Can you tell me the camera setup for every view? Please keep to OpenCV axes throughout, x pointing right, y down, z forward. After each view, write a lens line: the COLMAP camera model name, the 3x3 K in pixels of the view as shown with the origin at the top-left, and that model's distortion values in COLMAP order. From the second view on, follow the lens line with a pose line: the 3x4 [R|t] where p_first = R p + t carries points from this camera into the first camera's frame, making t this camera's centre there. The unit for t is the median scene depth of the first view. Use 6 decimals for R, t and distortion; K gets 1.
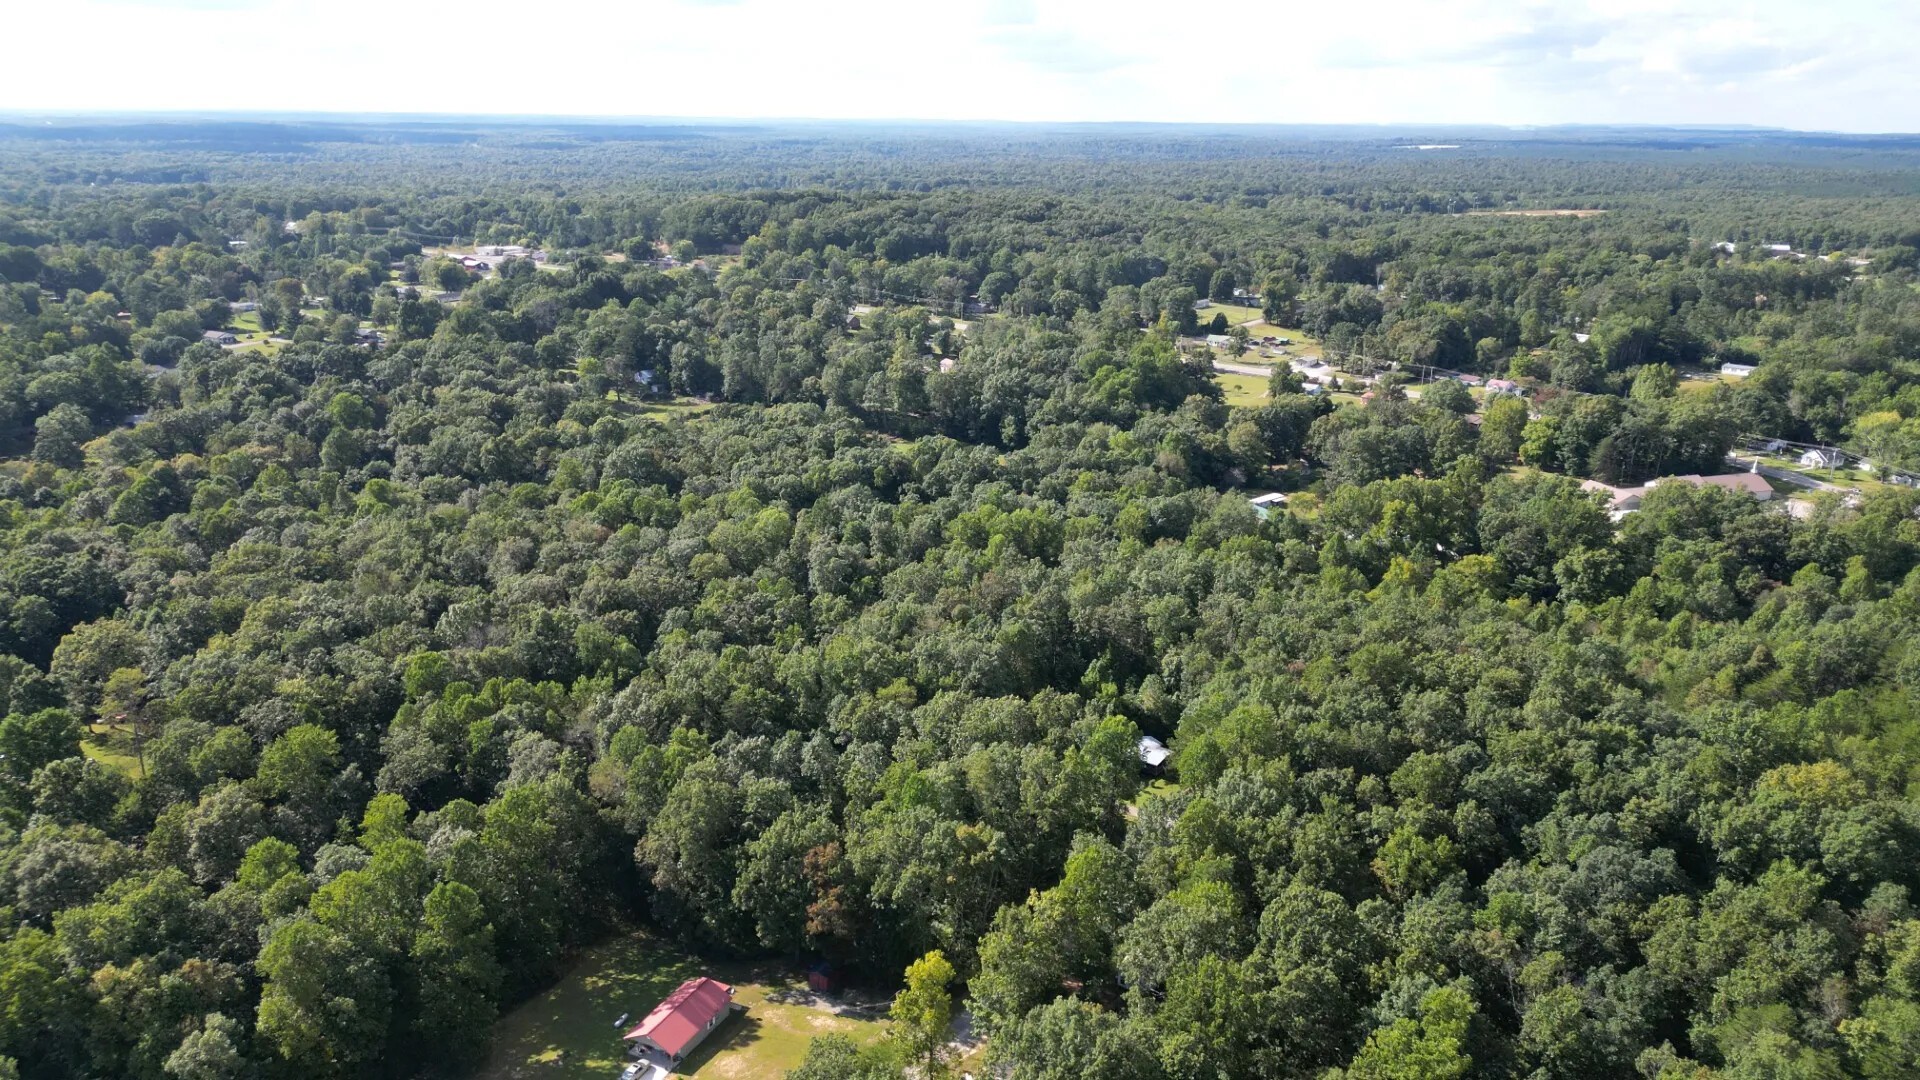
lens RADIAL K [[1336.3, 0, 949.7], [0, 1336.3, 540.4], [0, 0, 1]] dist [0.074185, -0.074052]
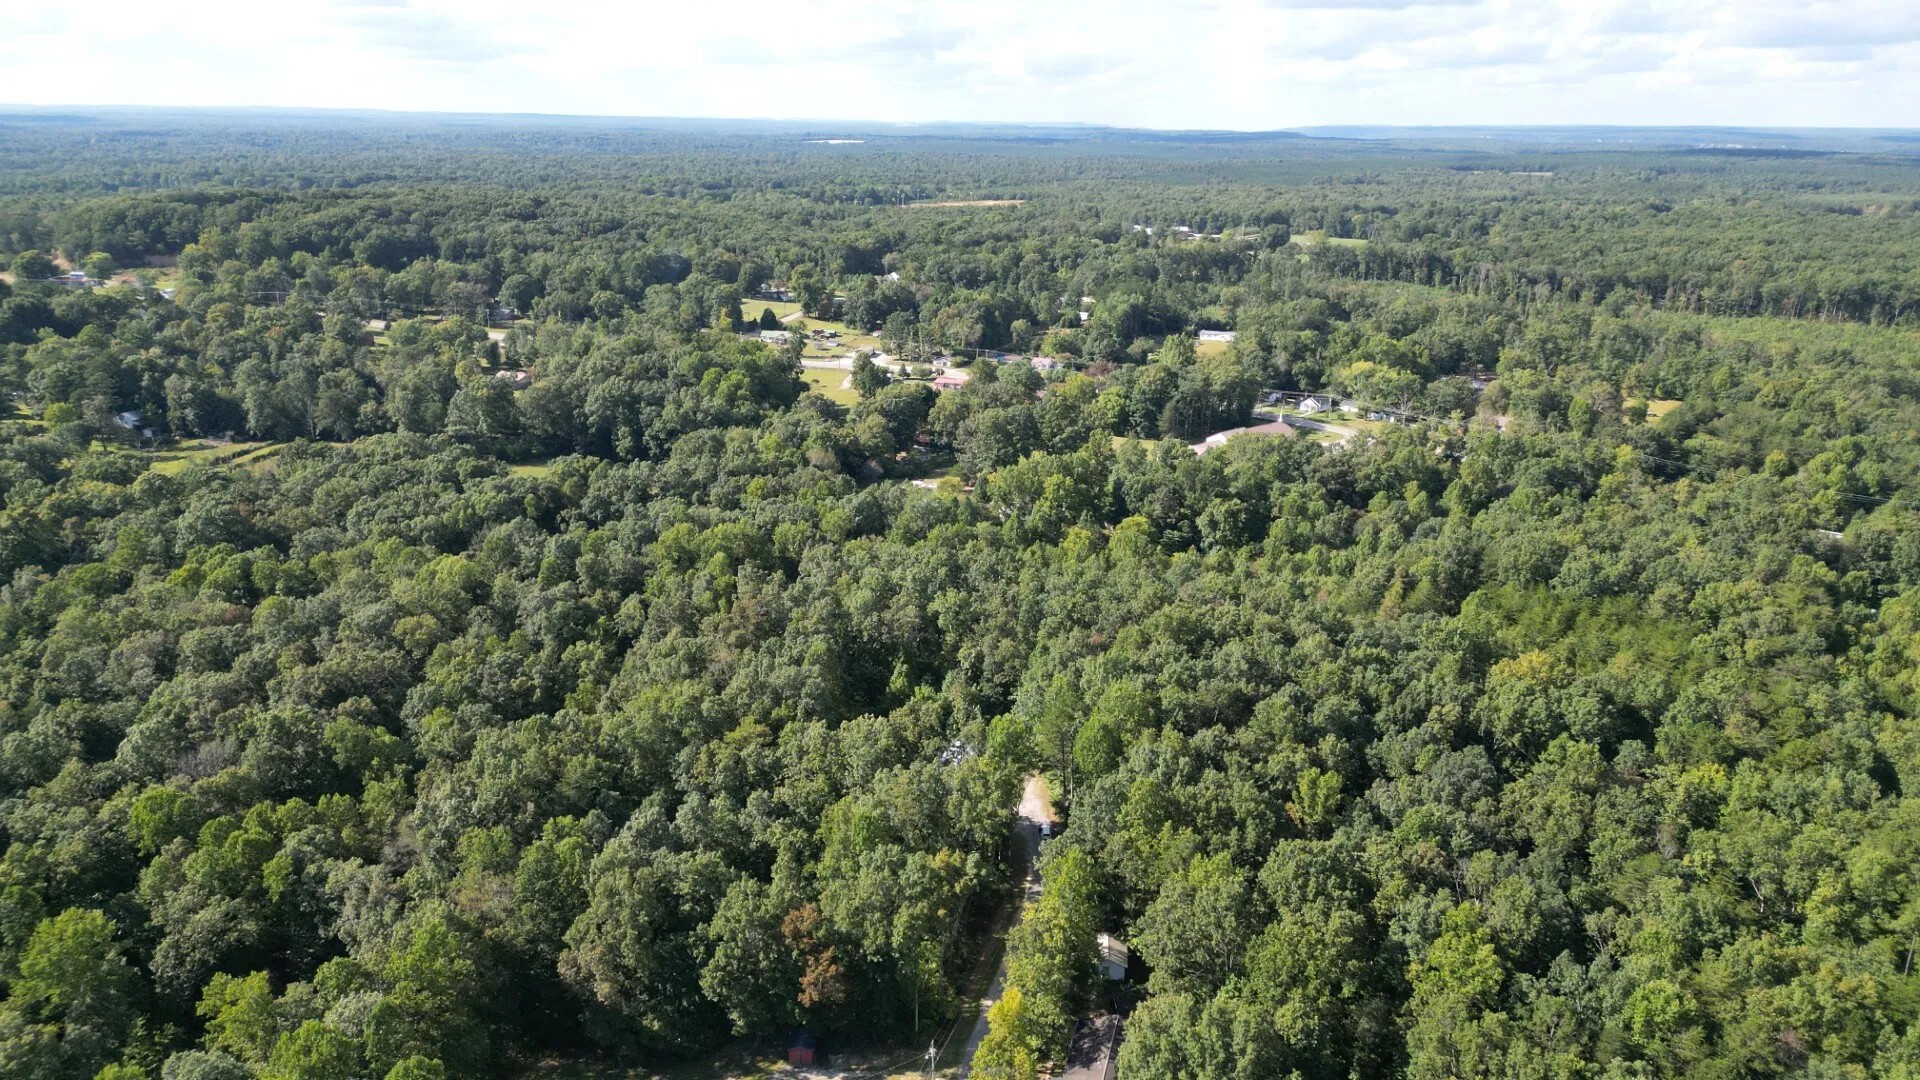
lens RADIAL K [[1336.3, 0, 954.7], [0, 1336.3, 540.1], [0, 0, 1]] dist [0.074185, -0.074052]
pose [[0.911130, -0.121932, 0.393669, -0.123715], [0.120311, 0.992316, 0.028898, -0.013916], [-0.394168, 0.021033, 0.918798, 0.040909]]
